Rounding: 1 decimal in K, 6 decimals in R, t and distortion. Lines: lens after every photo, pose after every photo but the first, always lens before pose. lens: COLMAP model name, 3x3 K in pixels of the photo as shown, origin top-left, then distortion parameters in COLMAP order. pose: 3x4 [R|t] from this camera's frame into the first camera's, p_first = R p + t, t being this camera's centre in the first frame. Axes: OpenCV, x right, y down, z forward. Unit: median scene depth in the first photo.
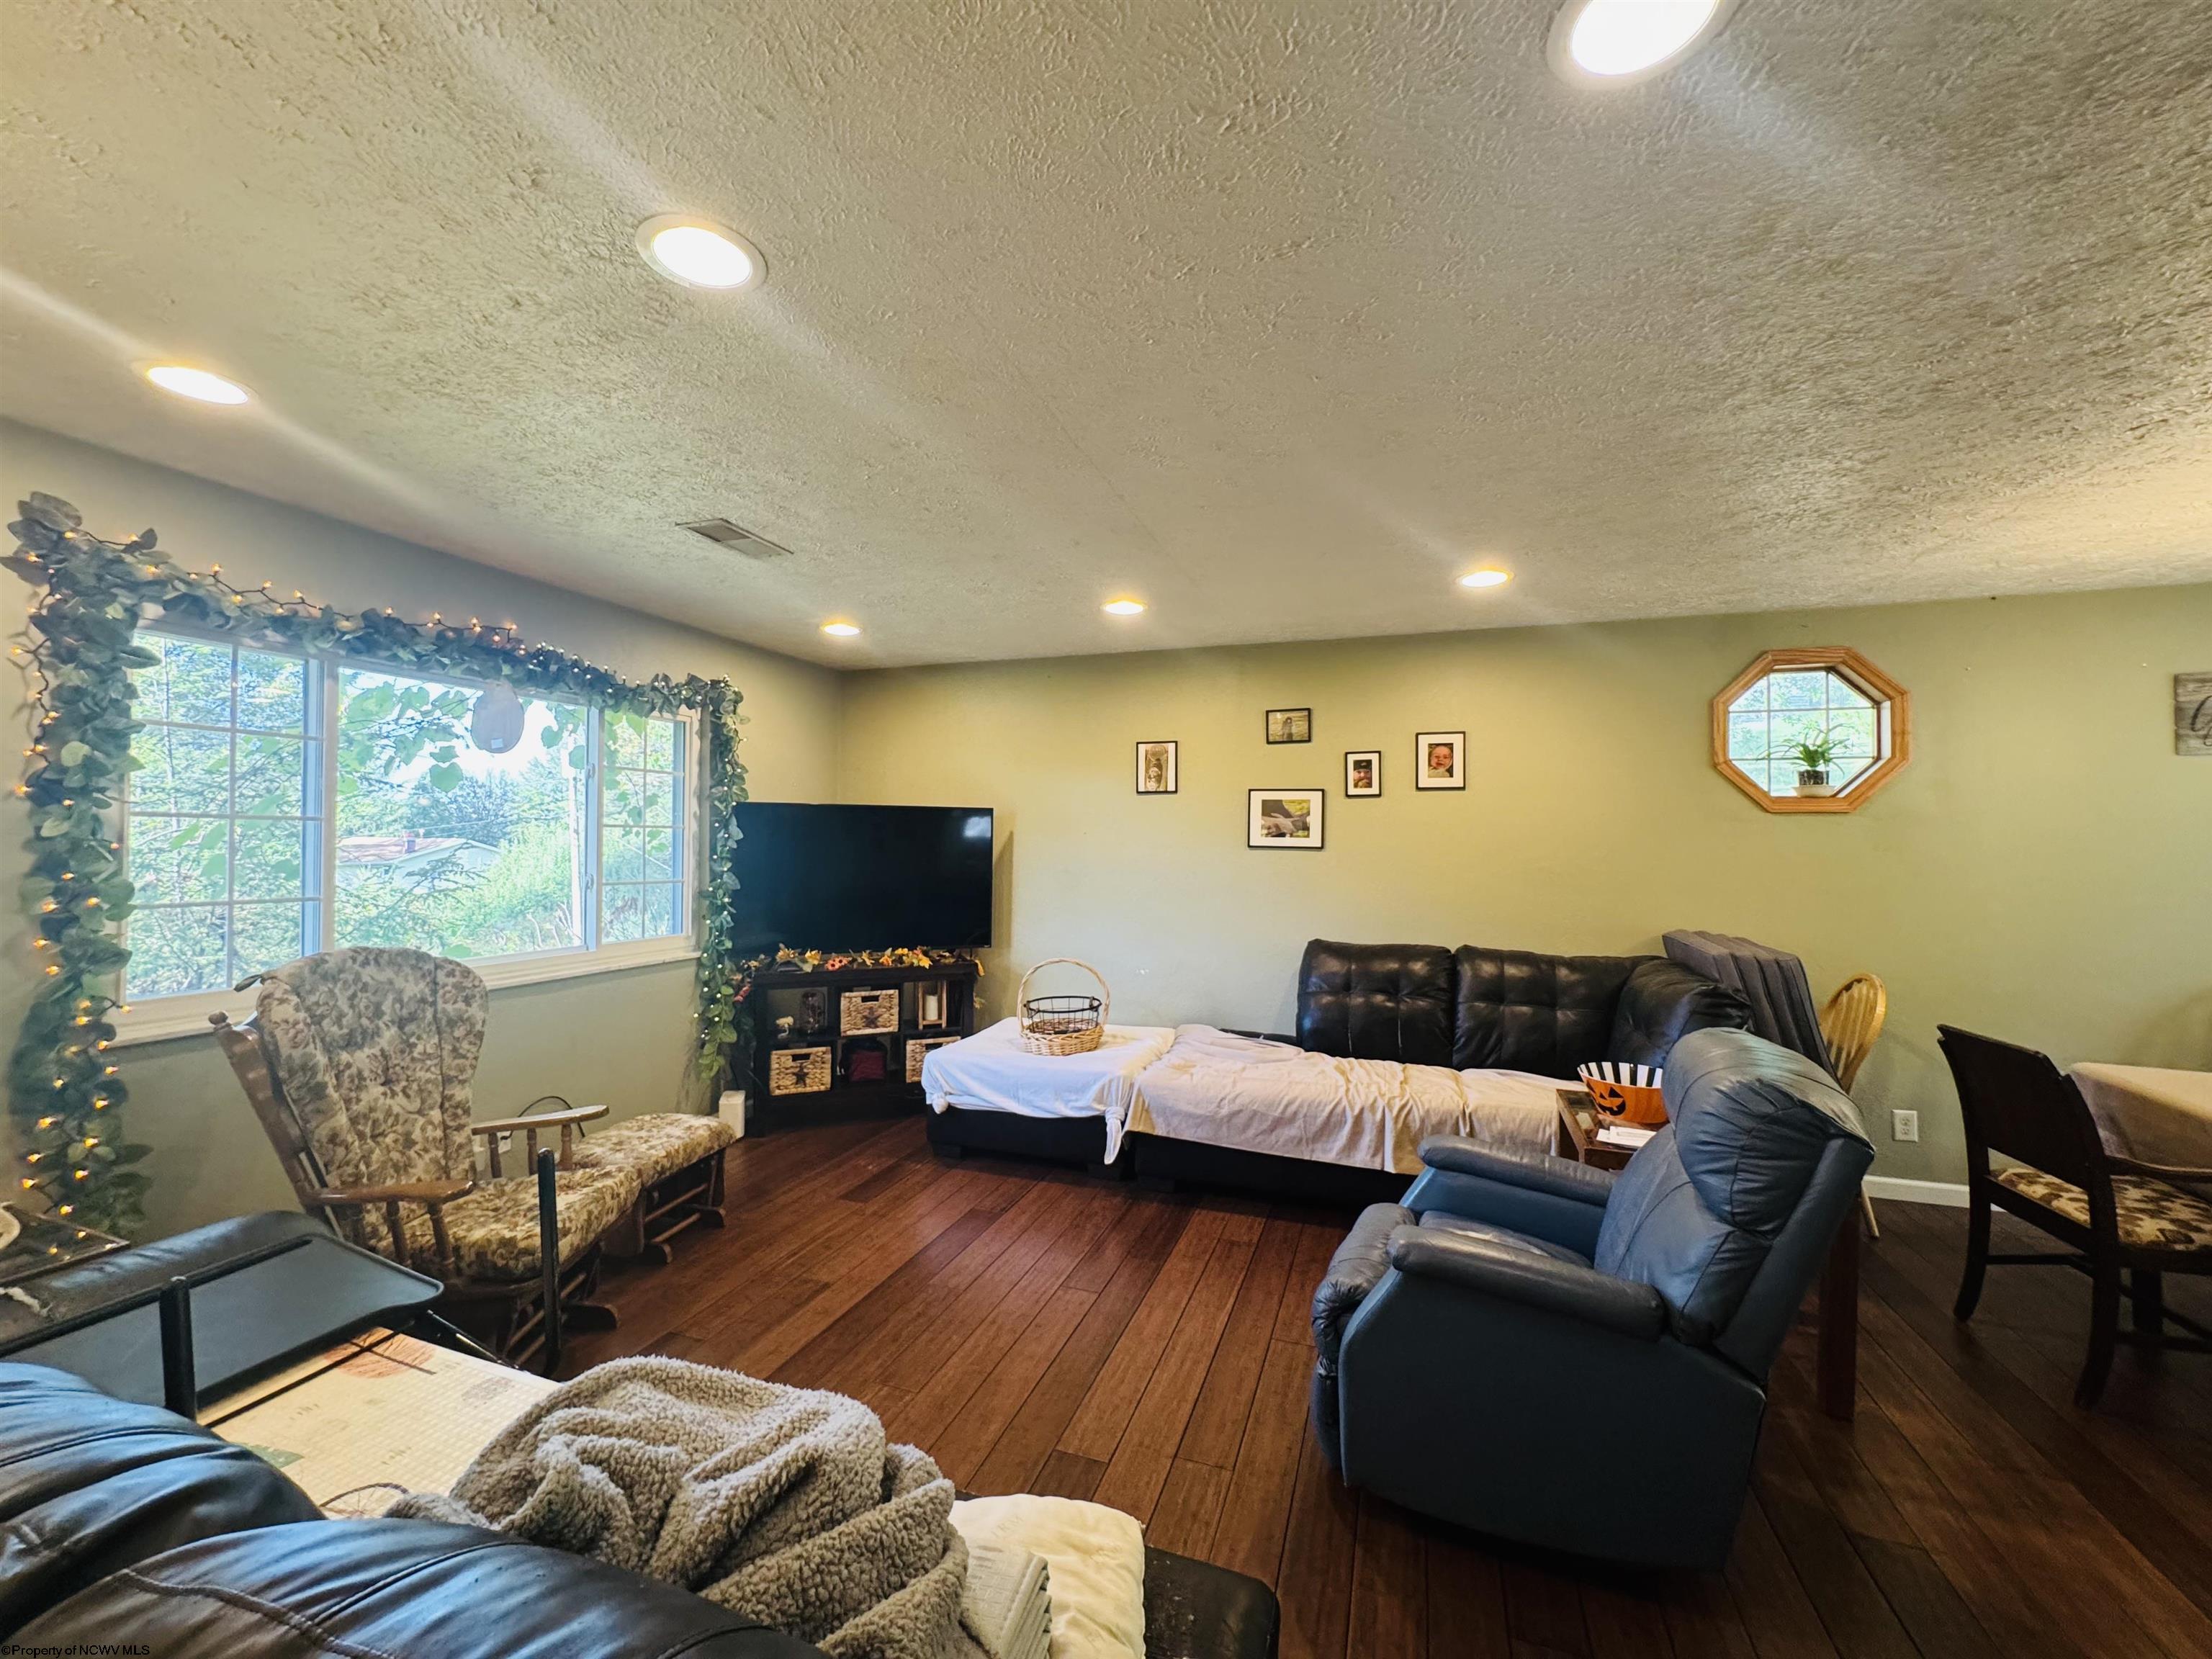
lens RADIAL K [[883.5, 0, 1106.0], [0, 883.5, 829.5], [0, 0, 1]] dist [-0.003217, 0.000742]
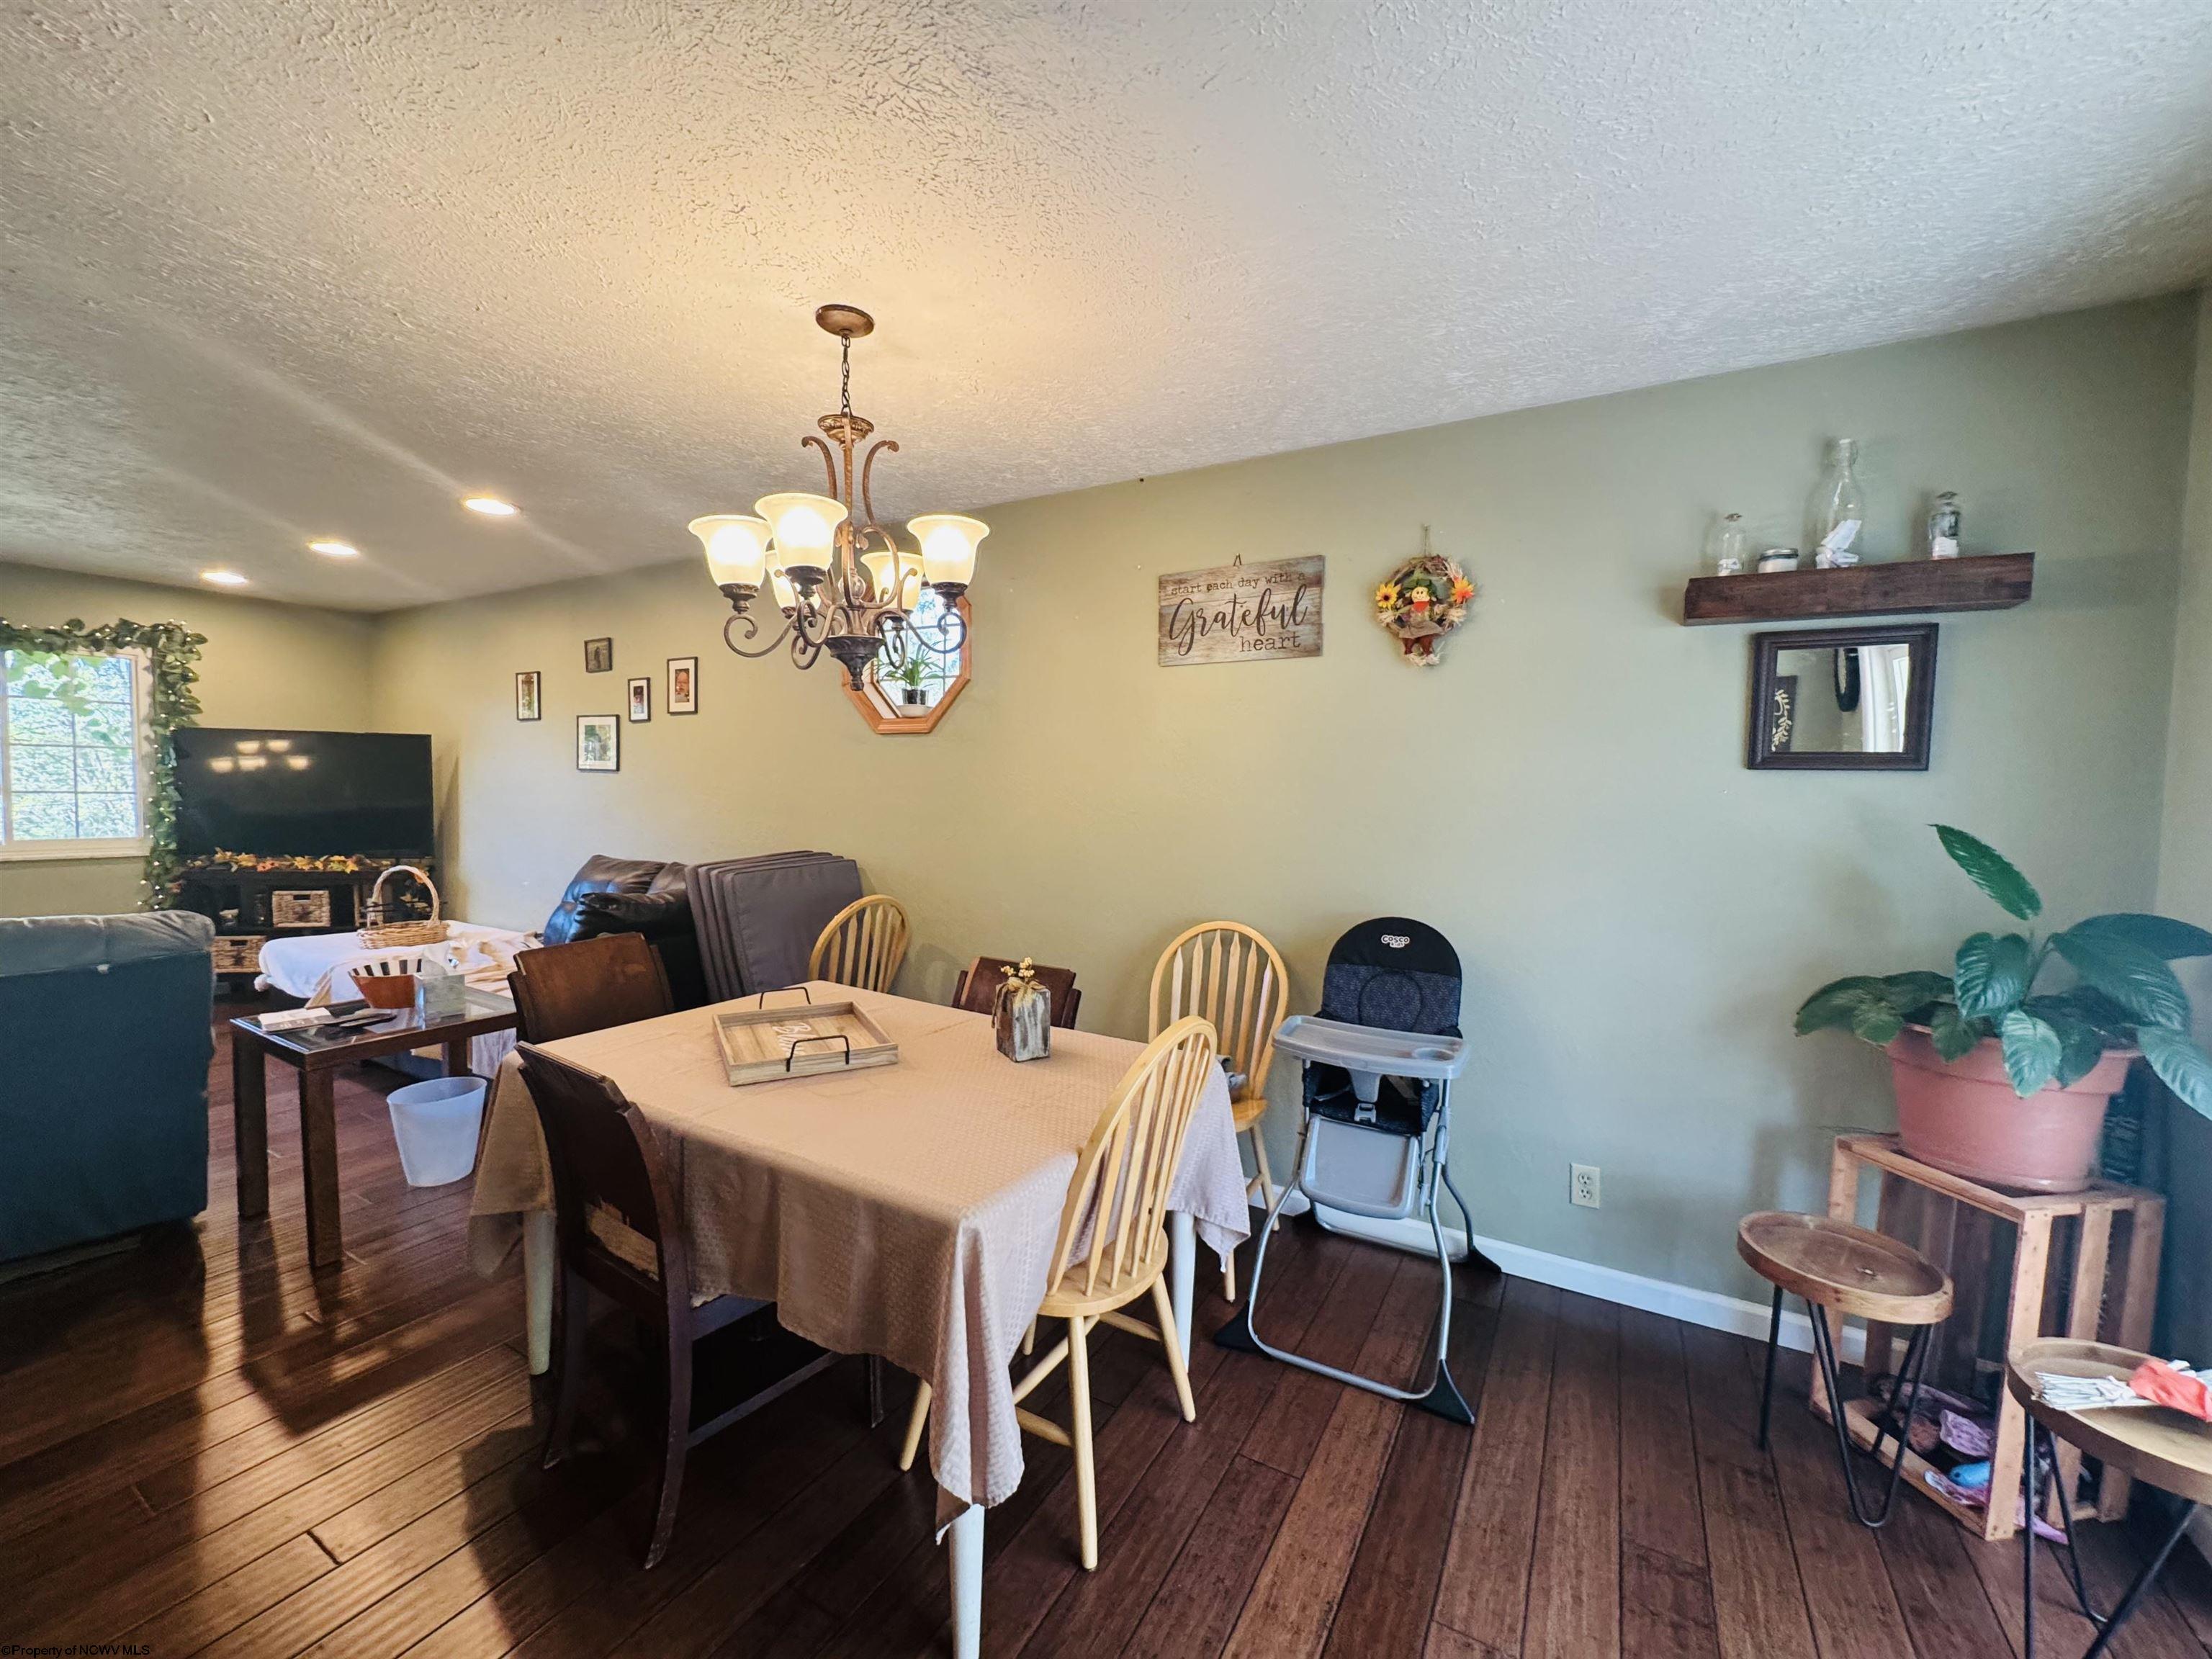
lens RADIAL K [[915.0, 0, 1106.0], [0, 915.0, 829.5], [0, 0, 1]] dist [0.003107, 0.000313]
pose [[0.977948, 0.020475, -0.207840, 1.180940], [-0.007641, 0.998024, 0.062368, 0.021479], [0.208707, -0.059404, 0.976172, 0.050077]]
